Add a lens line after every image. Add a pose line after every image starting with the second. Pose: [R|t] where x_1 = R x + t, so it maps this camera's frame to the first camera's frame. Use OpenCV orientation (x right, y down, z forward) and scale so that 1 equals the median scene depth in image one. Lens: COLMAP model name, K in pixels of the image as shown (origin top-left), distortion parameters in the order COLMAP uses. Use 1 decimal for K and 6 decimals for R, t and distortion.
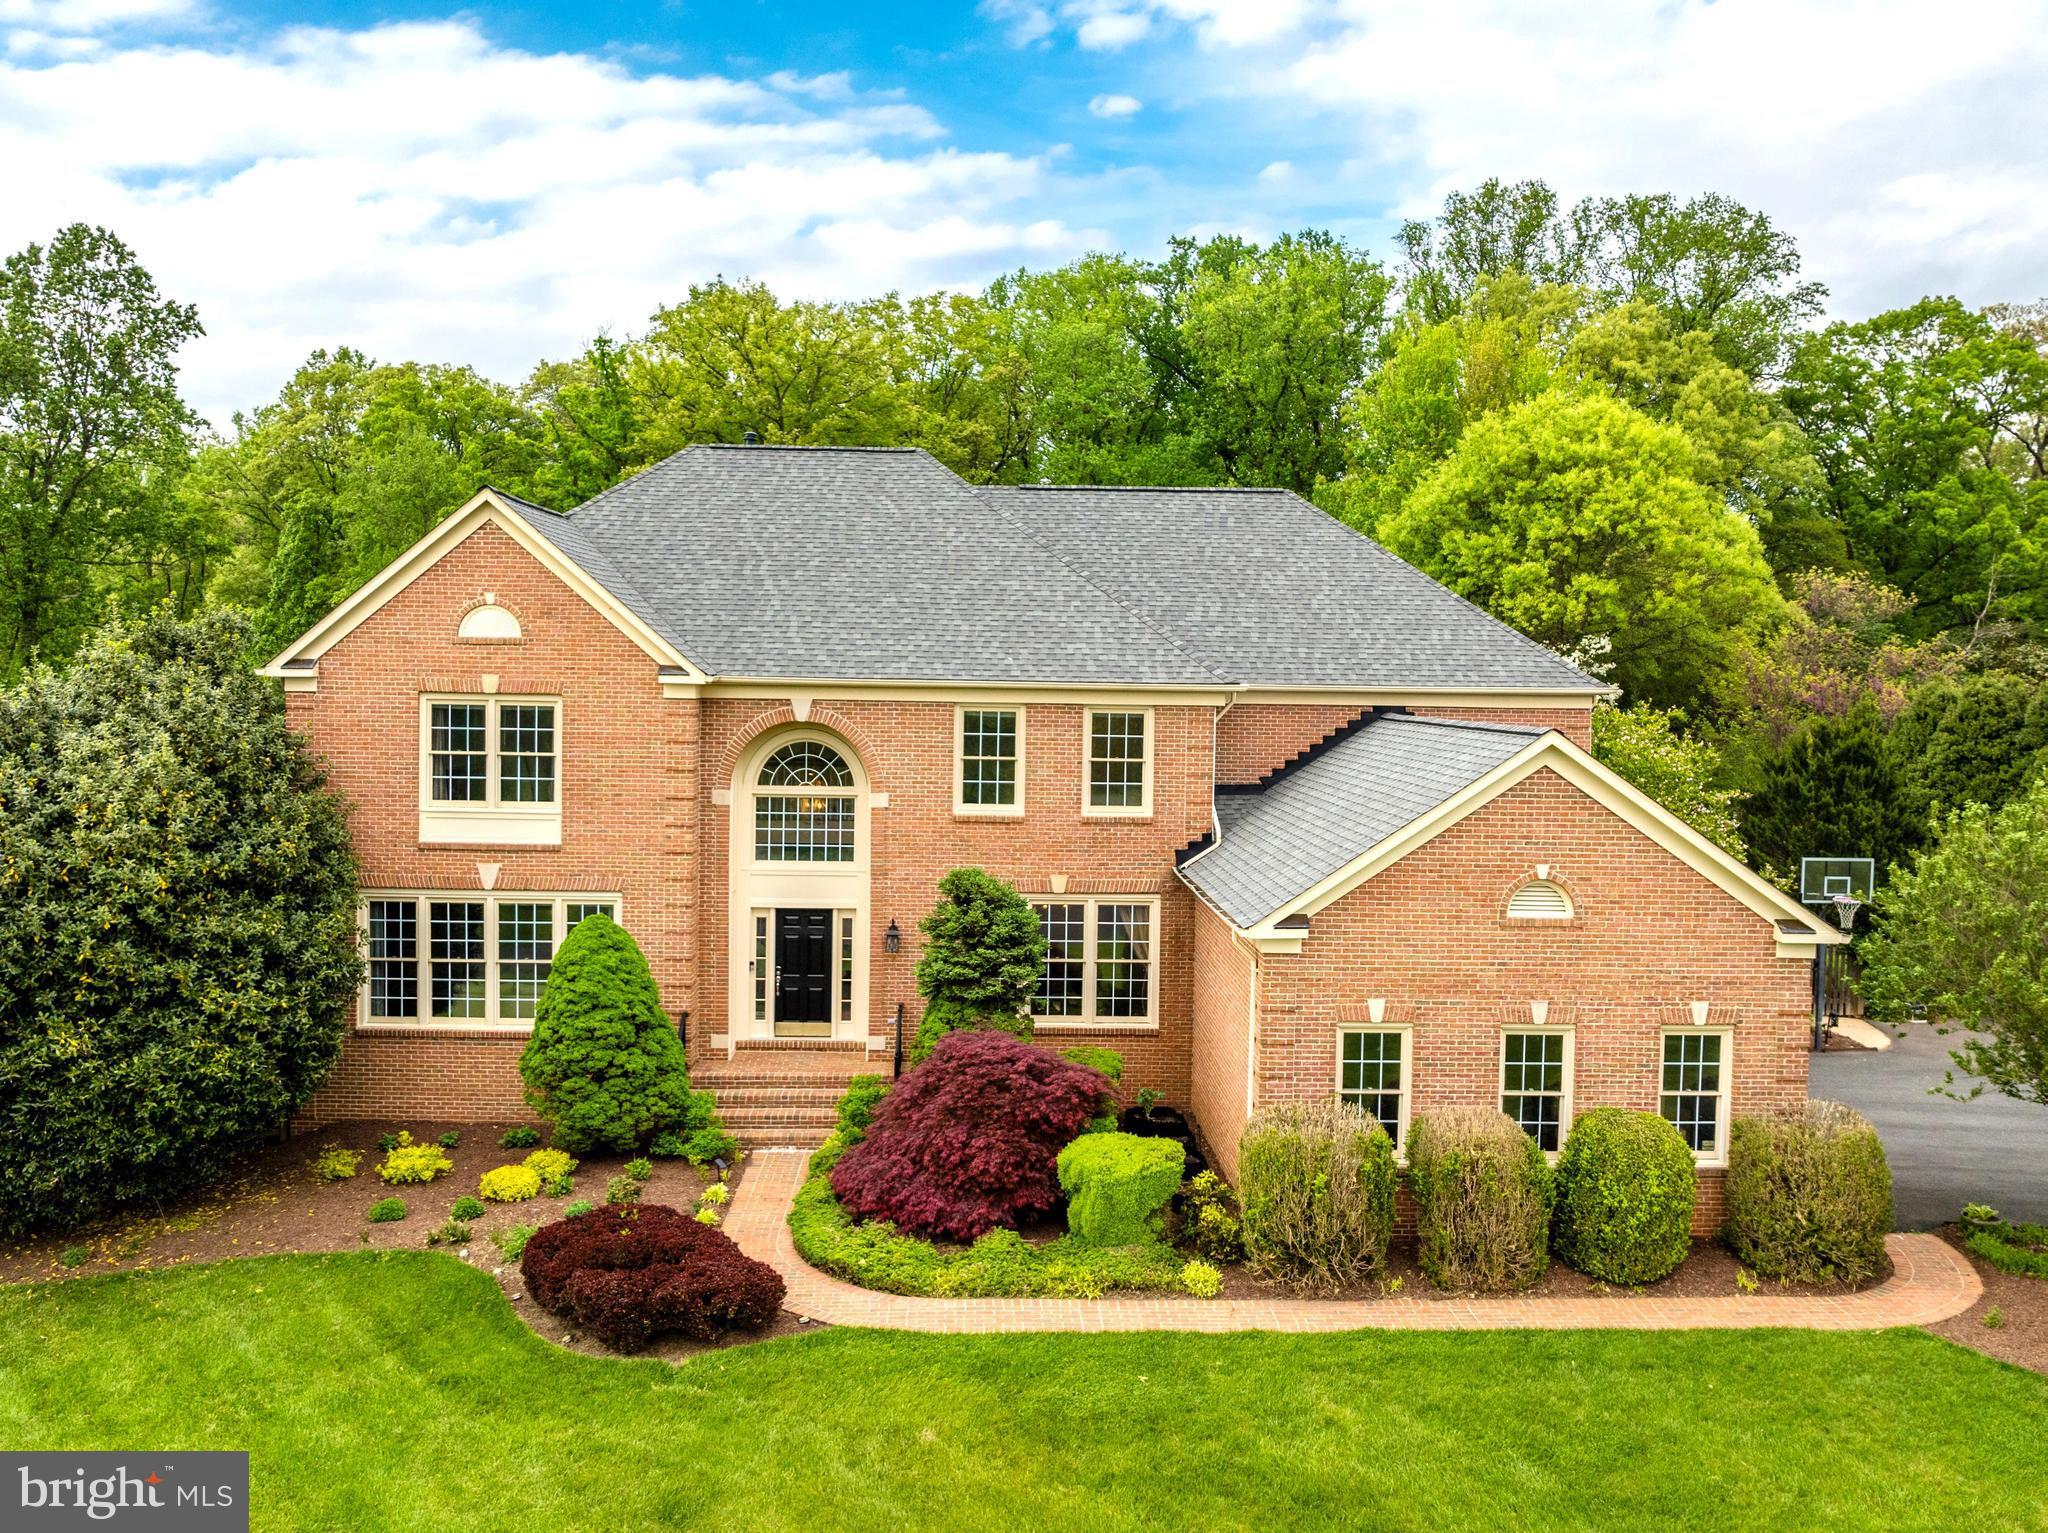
lens RADIAL K [[1609.9, 0, 1024.0], [0, 1609.9, 766.5], [0, 0, 1]] dist [-0.009552, -0.003884]
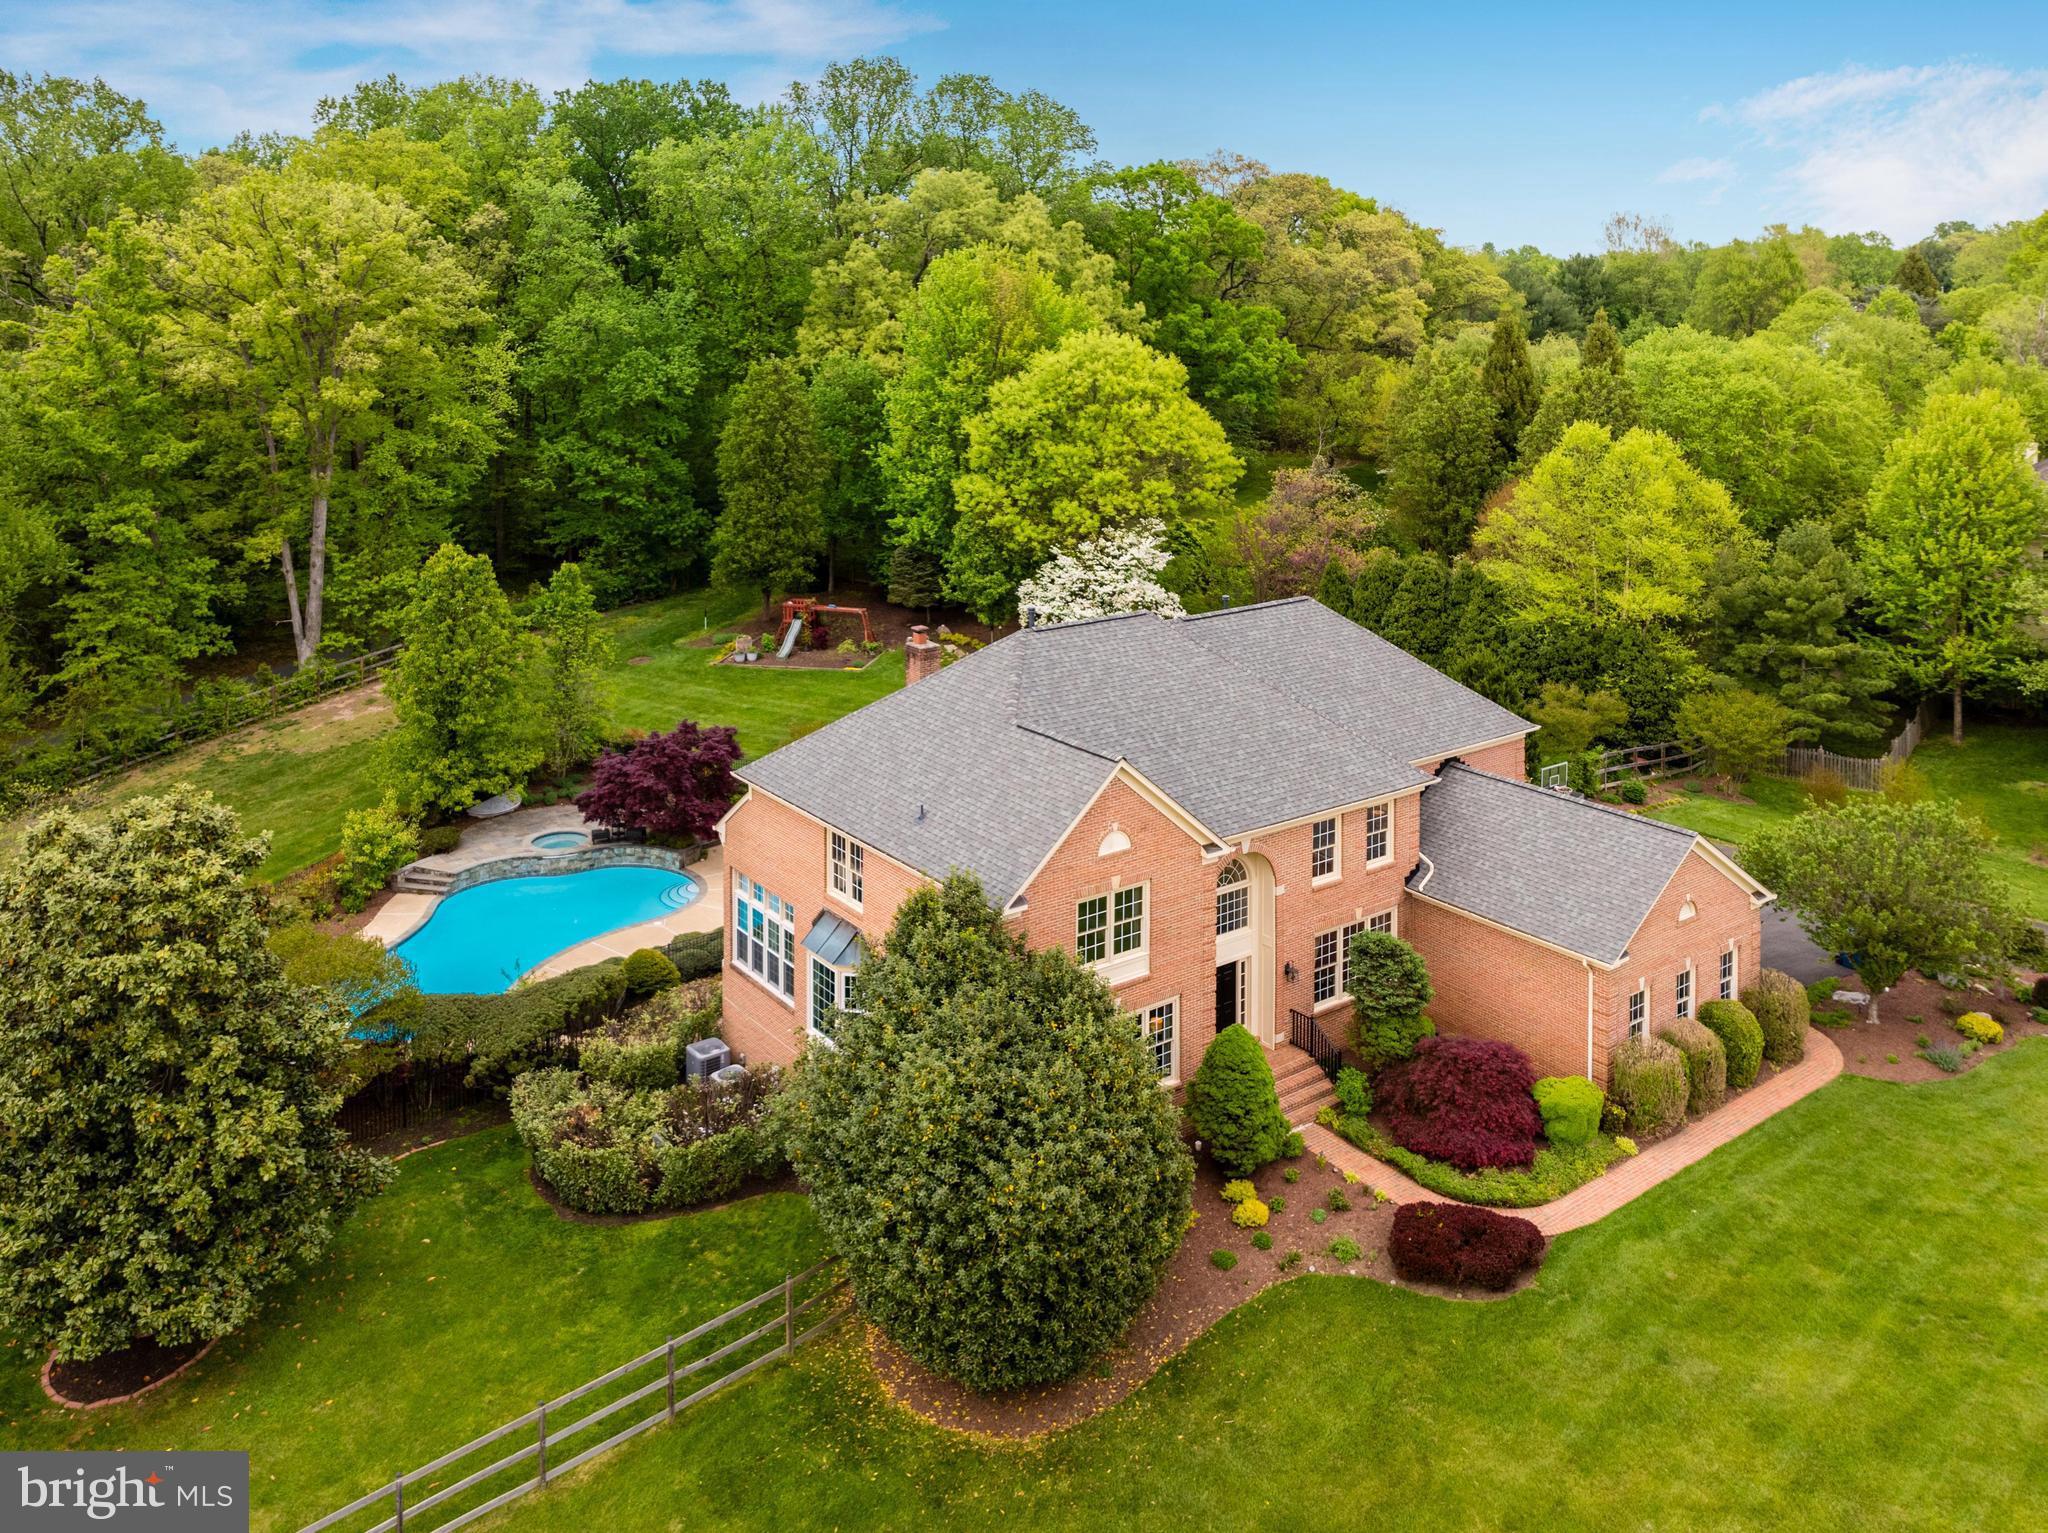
lens RADIAL K [[1566.6, 0, 1024.8], [0, 1566.6, 319.5], [0, 0, 1]] dist [-0.006313, 0.001786]
pose [[0.830815, -0.036500, 0.555351, -1.166595], [0.061420, 0.997765, -0.026307, -0.531708], [-0.553150, 0.055966, 0.831200, -0.214287]]
